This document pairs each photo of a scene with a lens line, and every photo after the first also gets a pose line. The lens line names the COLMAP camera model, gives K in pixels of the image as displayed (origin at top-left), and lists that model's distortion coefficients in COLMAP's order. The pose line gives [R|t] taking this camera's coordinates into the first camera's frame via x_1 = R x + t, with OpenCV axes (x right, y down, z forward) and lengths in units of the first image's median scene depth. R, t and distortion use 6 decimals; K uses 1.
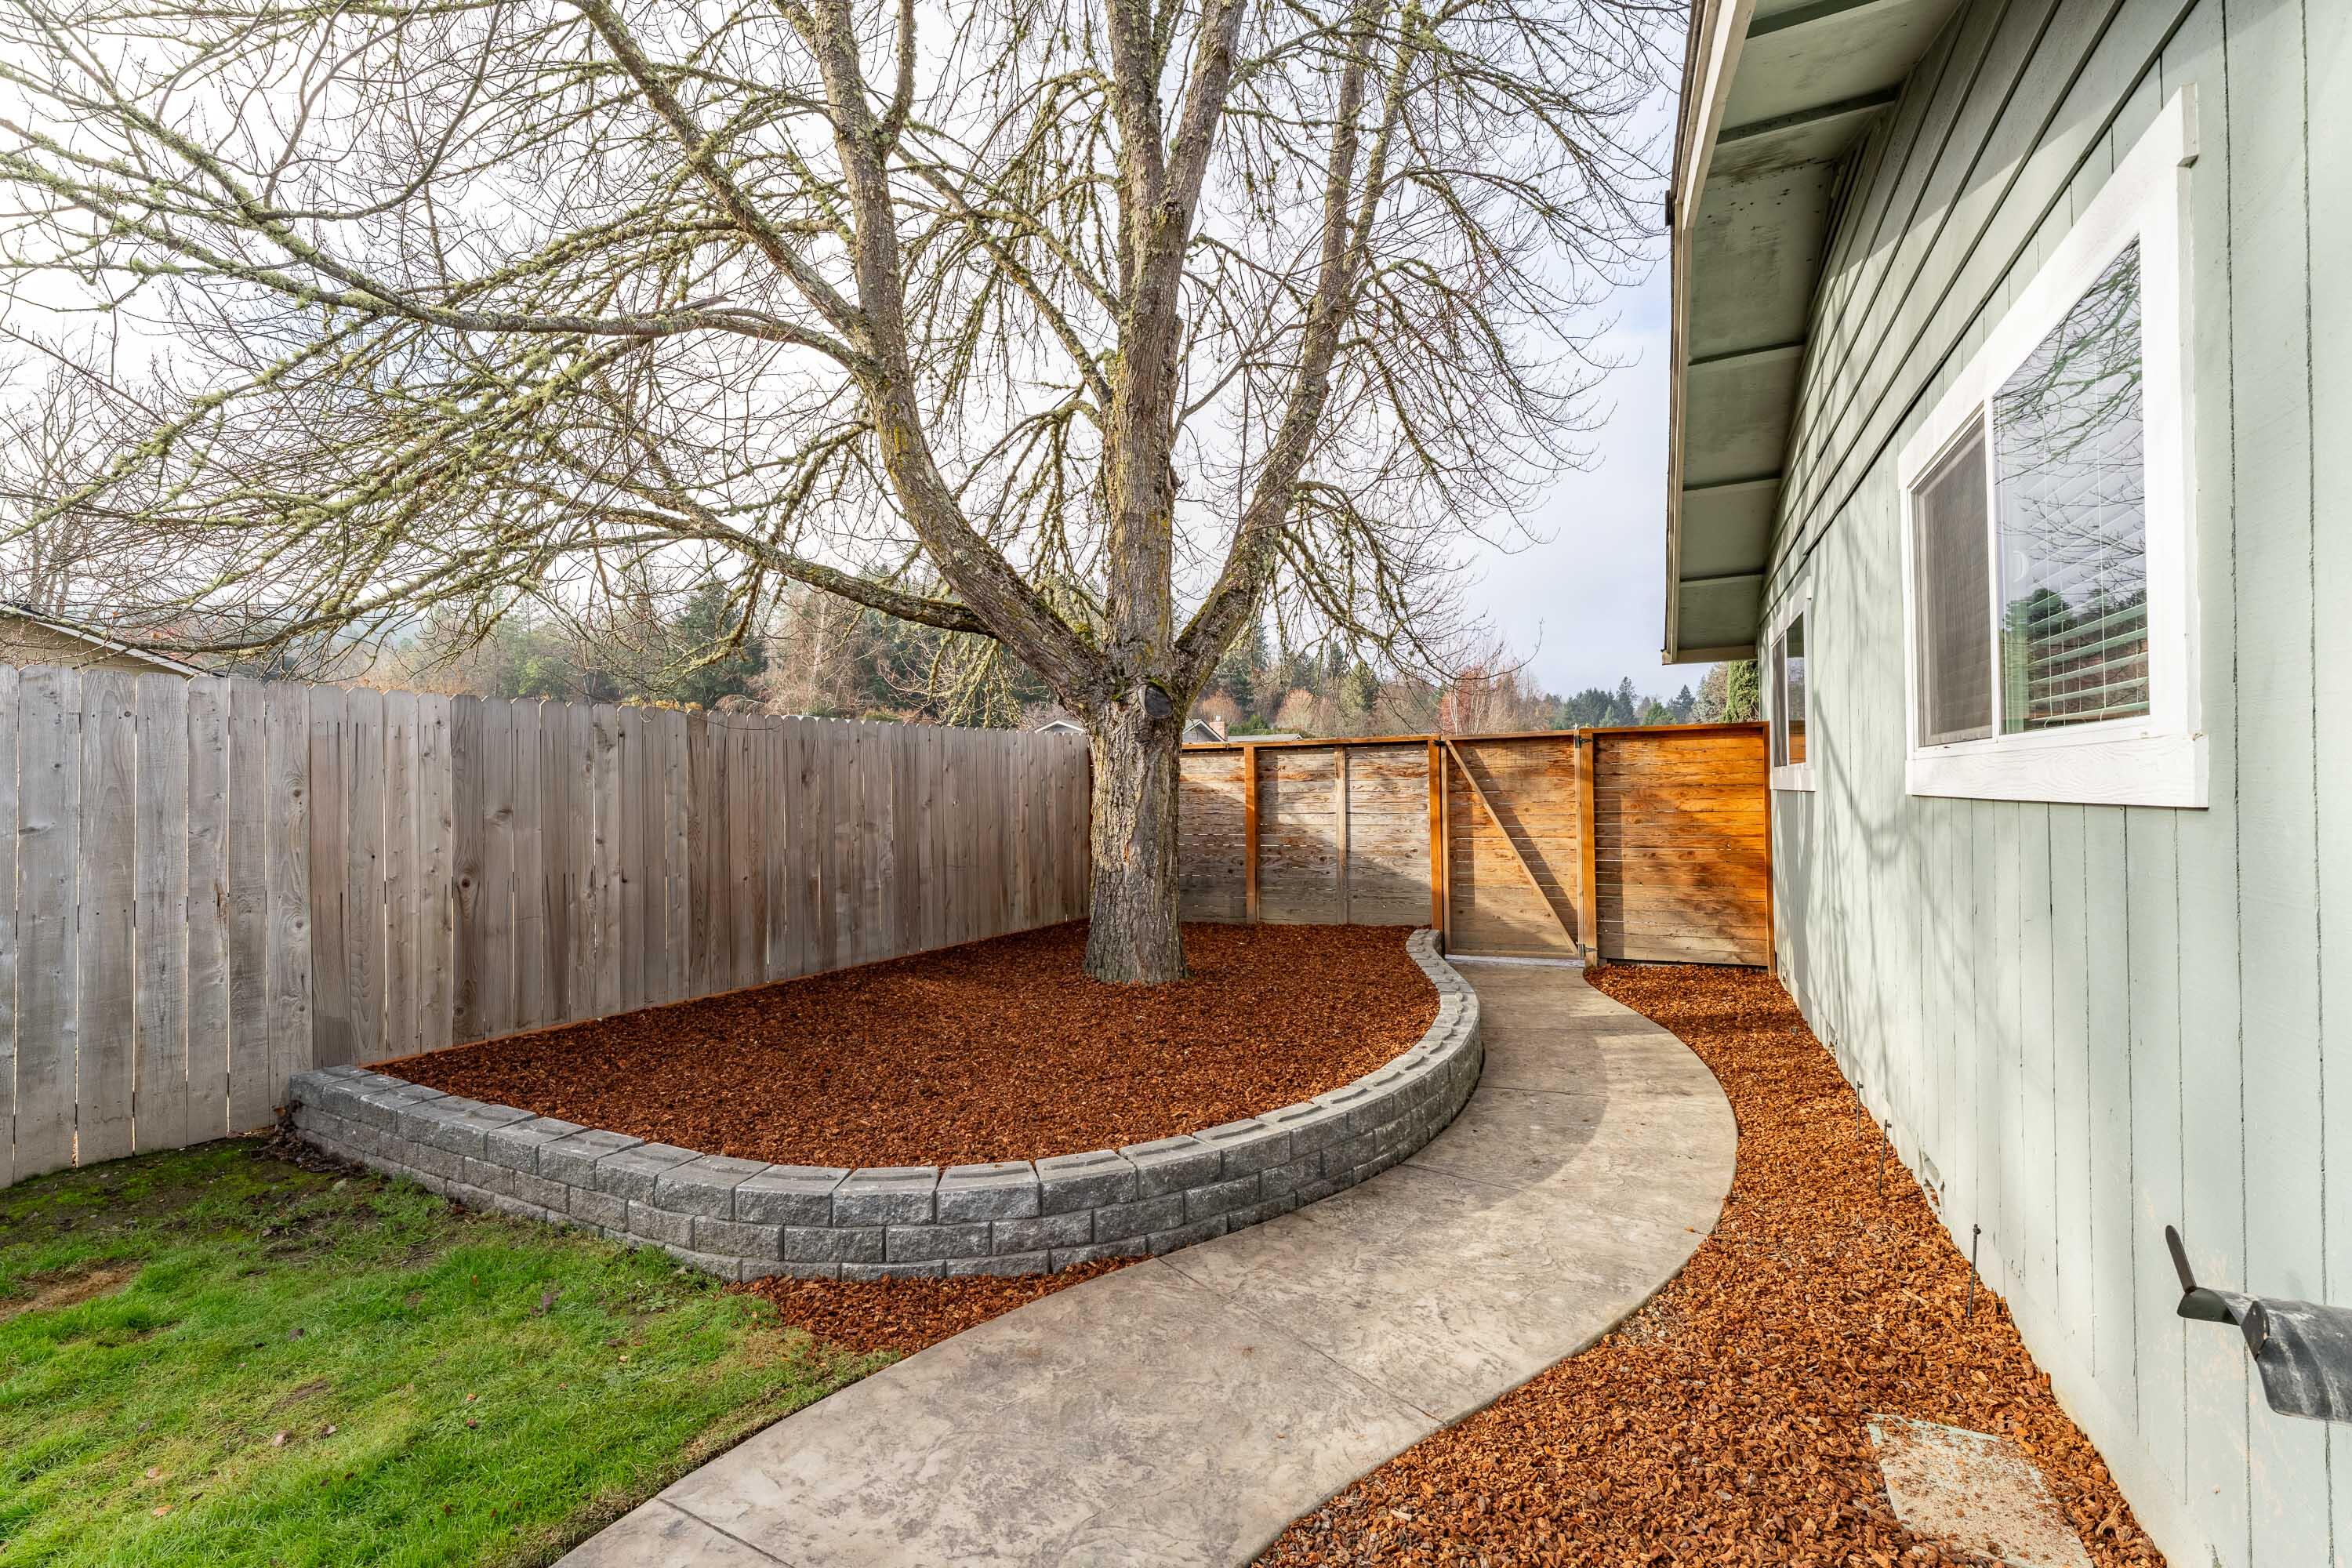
lens RADIAL K [[1039.7, 0, 1171.7], [0, 1039.7, 785.3], [0, 0, 1]] dist [-0.000685, -0.000013]
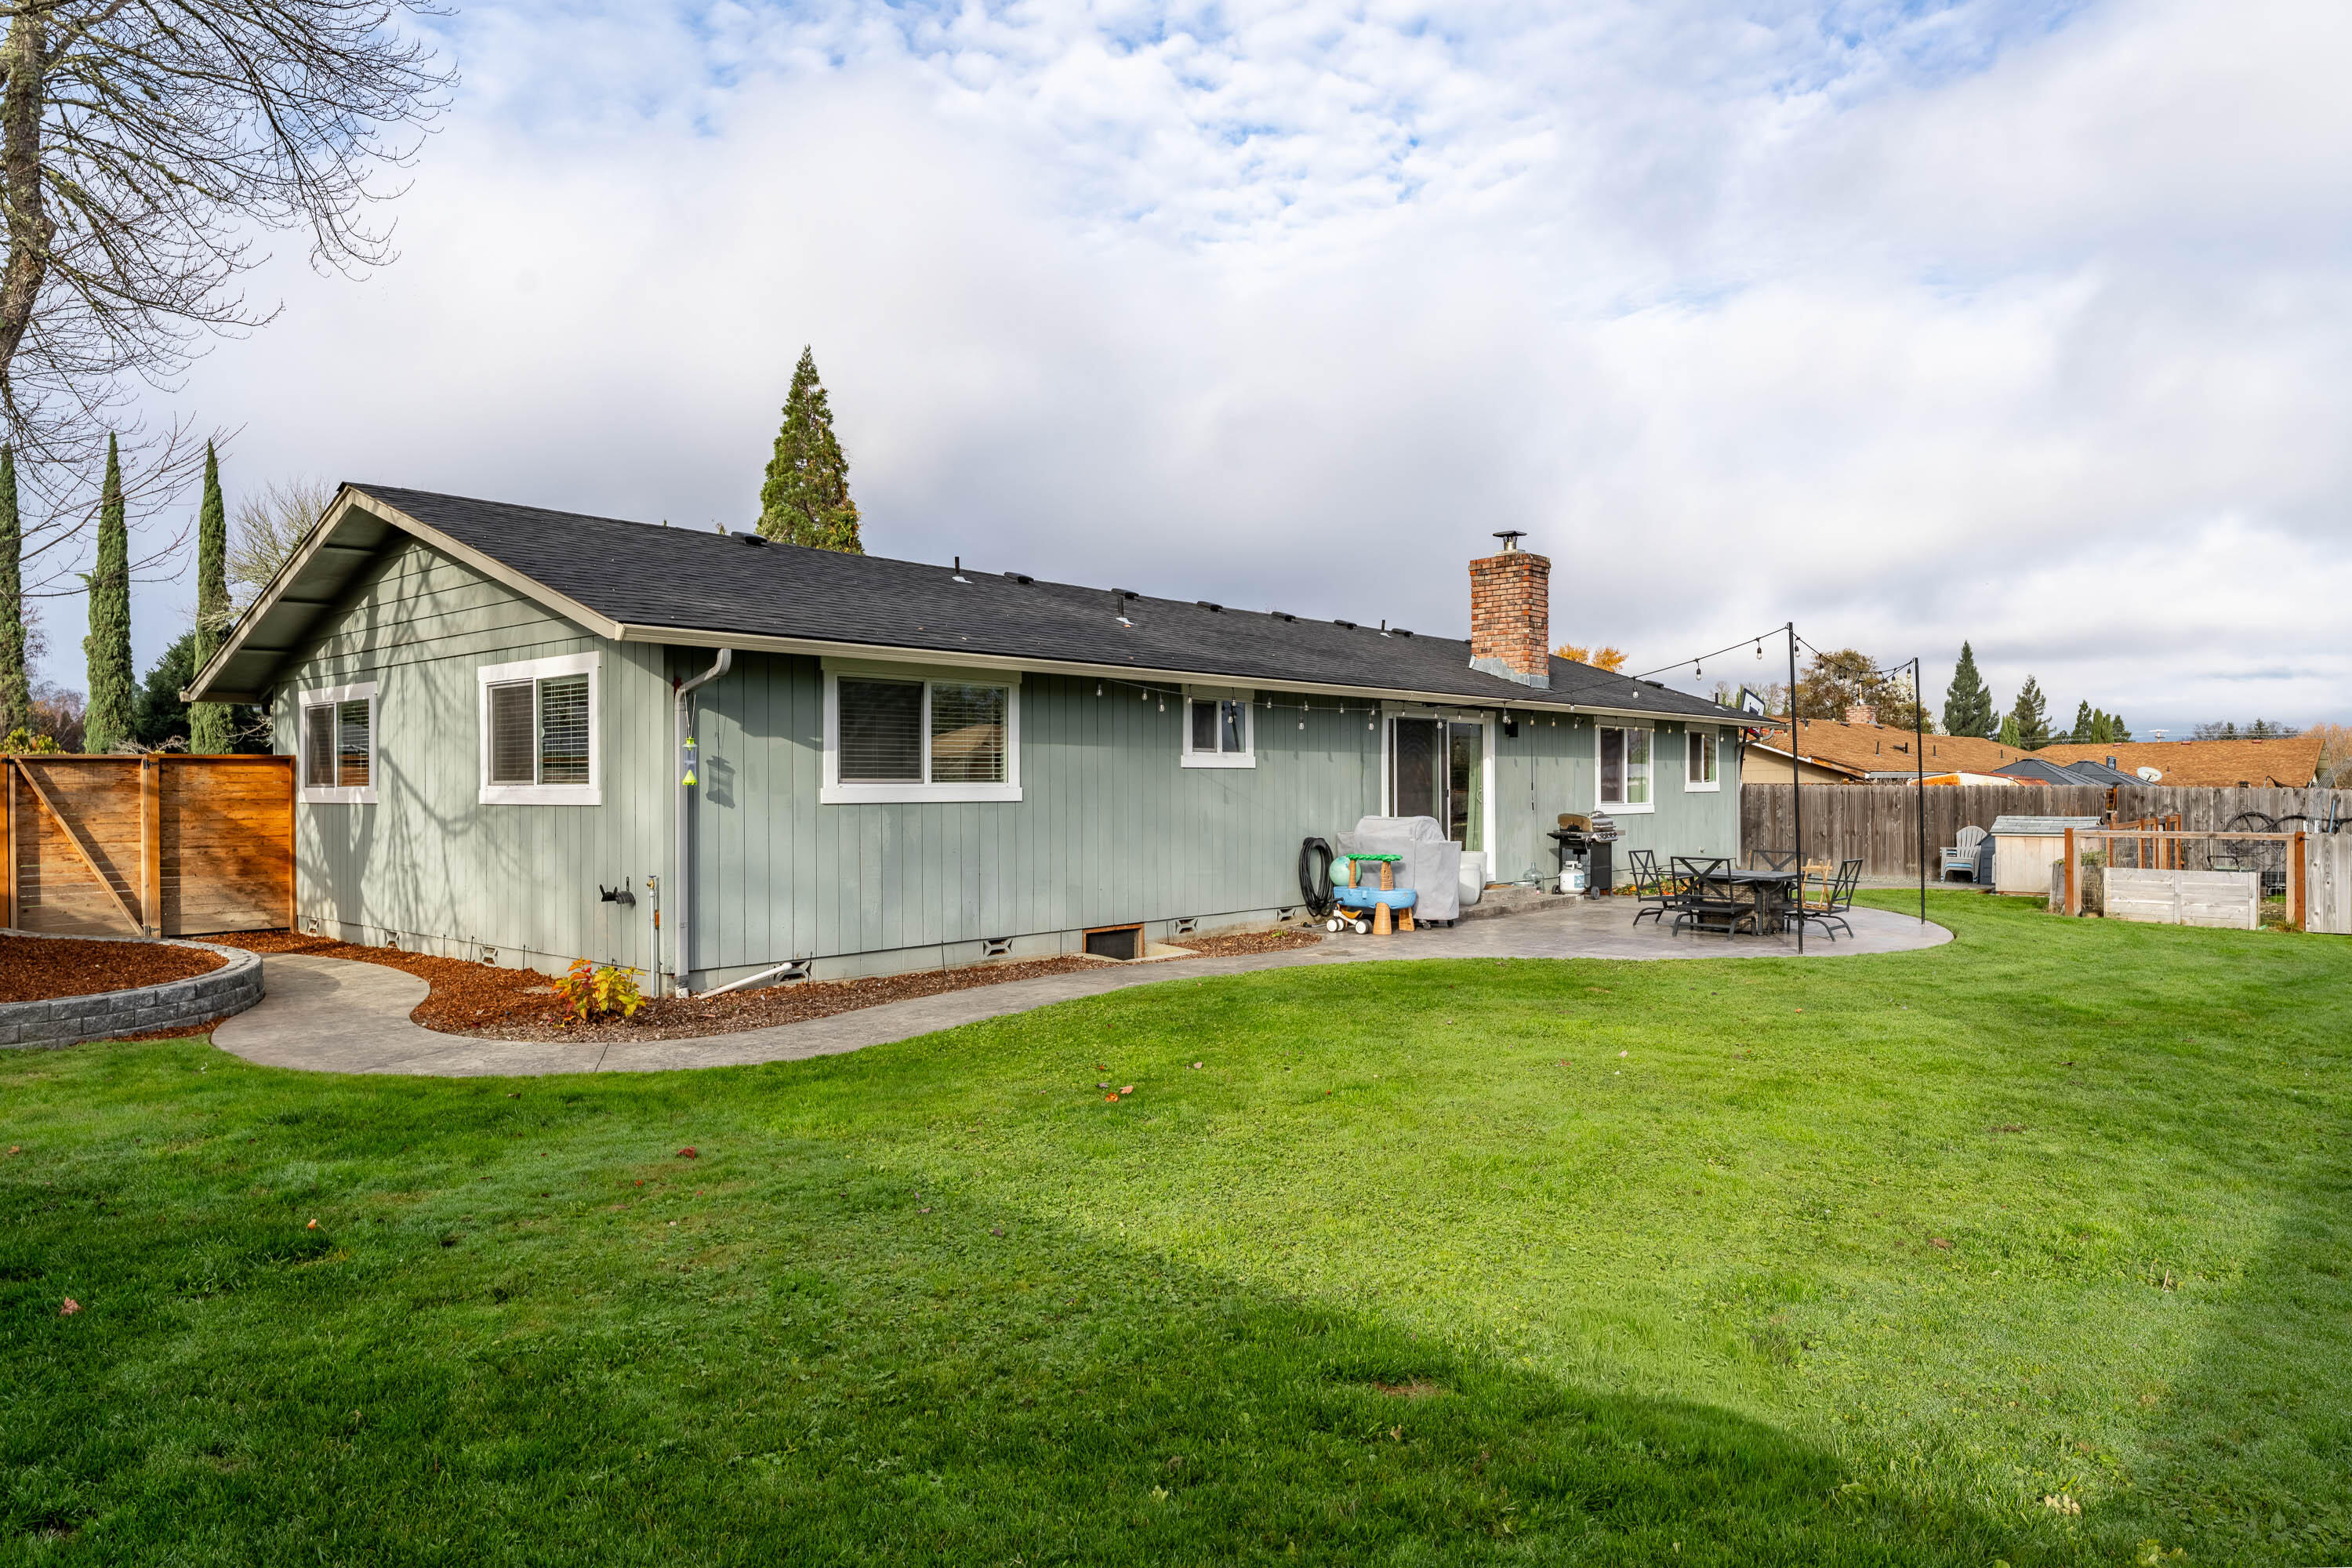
lens RADIAL K [[1453.9, 0, 1184.2], [0, 1453.9, 785.9], [0, 0, 1]] dist [0.000446, 0.000723]
pose [[0.285259, 0.014360, 0.958343, -0.938866], [-0.004678, 0.999897, -0.013590, 0.001707], [-0.958439, -0.000607, 0.285297, -0.702116]]
